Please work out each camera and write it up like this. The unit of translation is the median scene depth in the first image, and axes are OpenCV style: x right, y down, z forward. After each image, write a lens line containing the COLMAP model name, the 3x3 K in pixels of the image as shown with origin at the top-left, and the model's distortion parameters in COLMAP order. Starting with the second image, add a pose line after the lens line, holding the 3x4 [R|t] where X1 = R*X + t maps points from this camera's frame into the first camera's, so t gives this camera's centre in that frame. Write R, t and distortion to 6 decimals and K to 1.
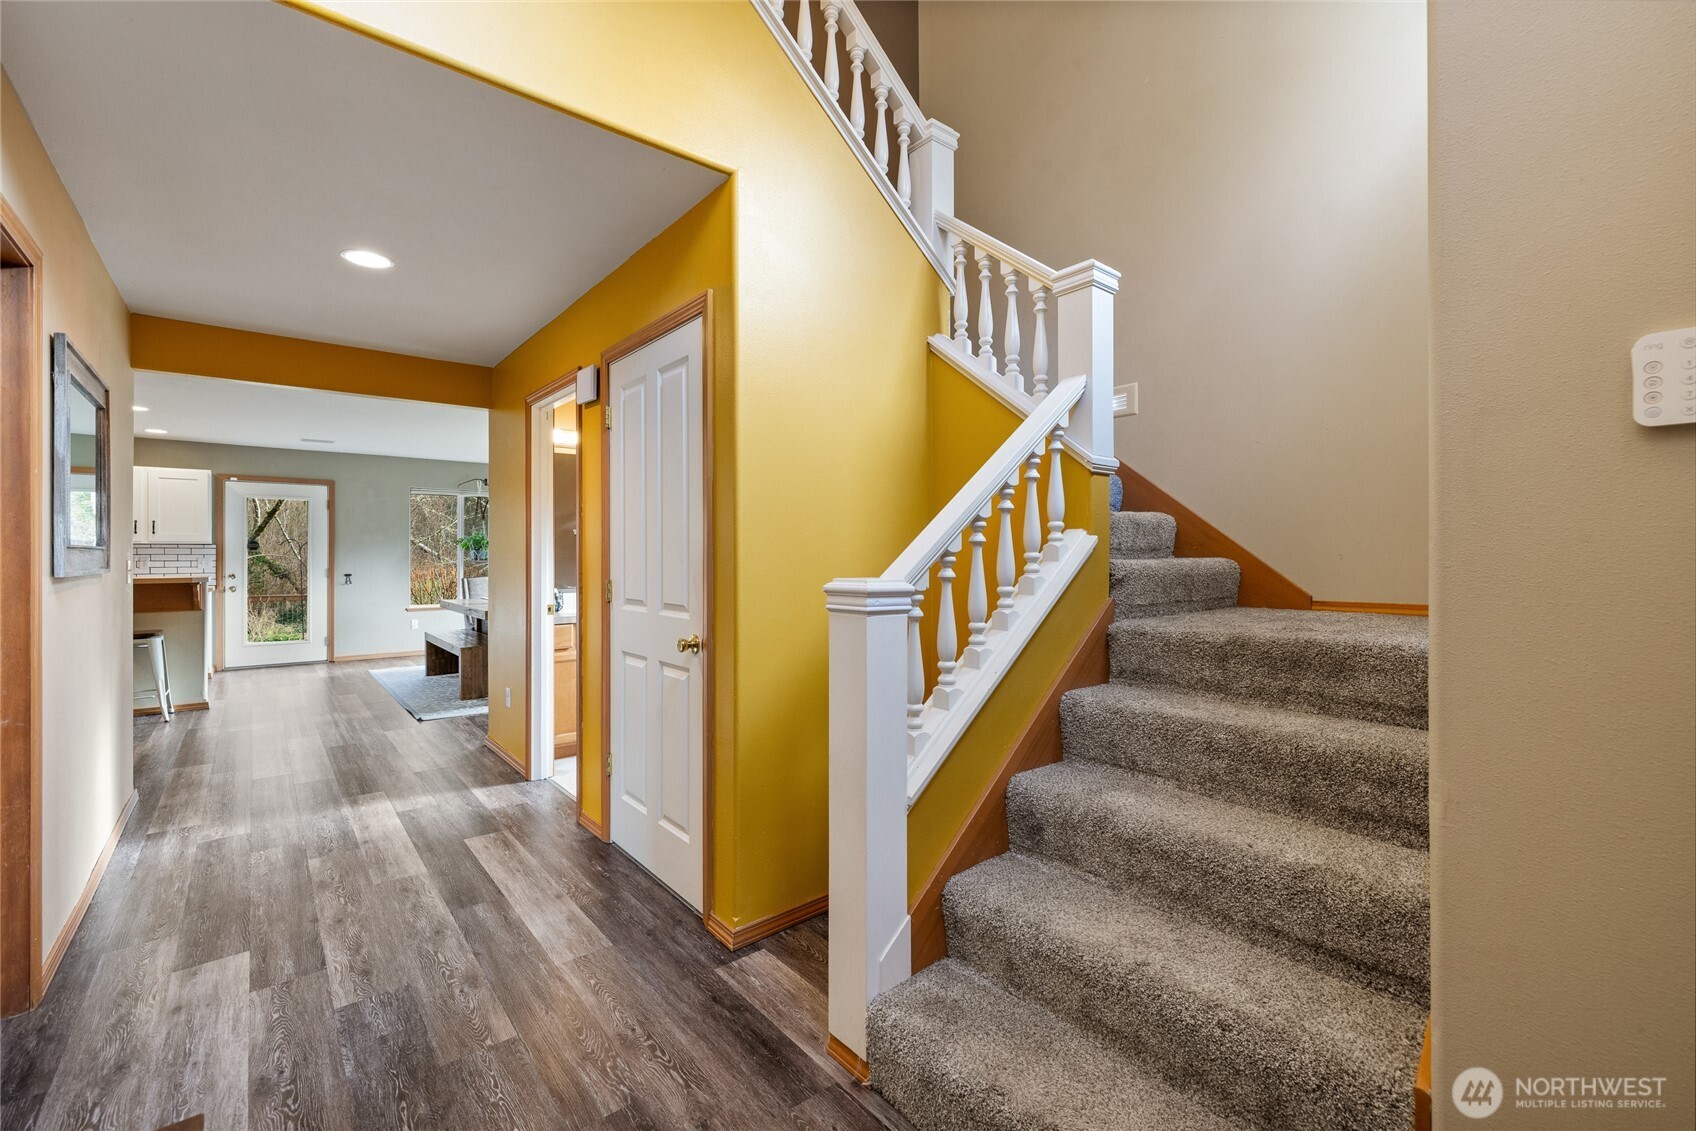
lens RADIAL K [[714.3, 0, 838.5], [0, 714.3, 560.5], [0, 0, 1]] dist [0.000622, -0.000449]
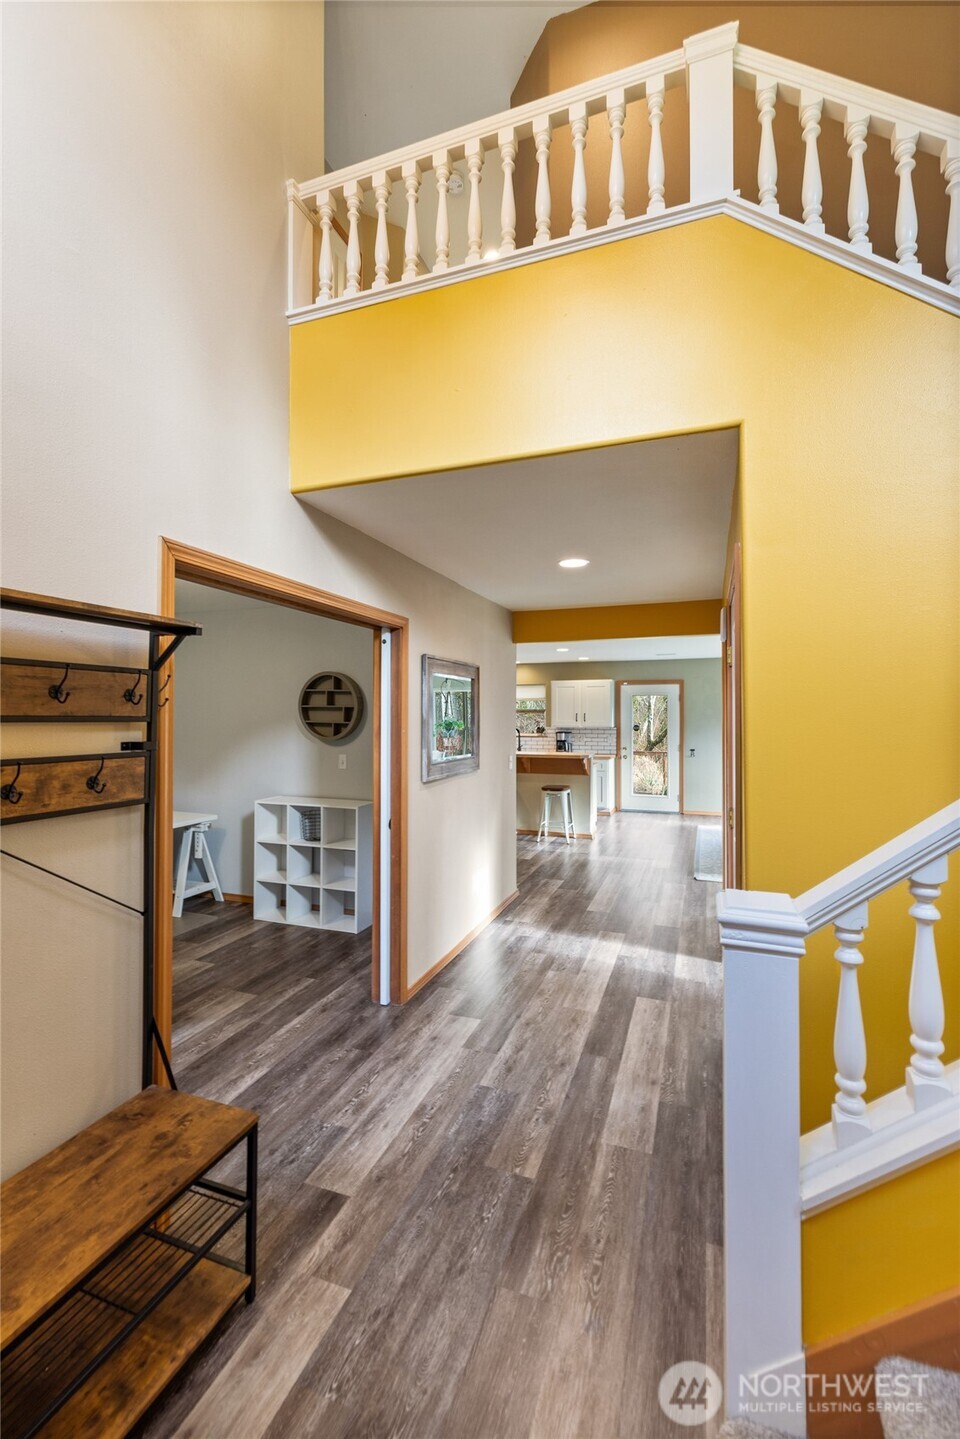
lens RADIAL K [[606.1, 0, 457.5], [0, 606.1, 715.6], [0, 0, 1]] dist [0.000622, -0.000449]
pose [[0.503304, -0.007756, -0.864075, 0.314650], [-0.006510, 0.999897, -0.012767, -0.116730], [0.864085, 0.012051, 0.503201, 0.225934]]
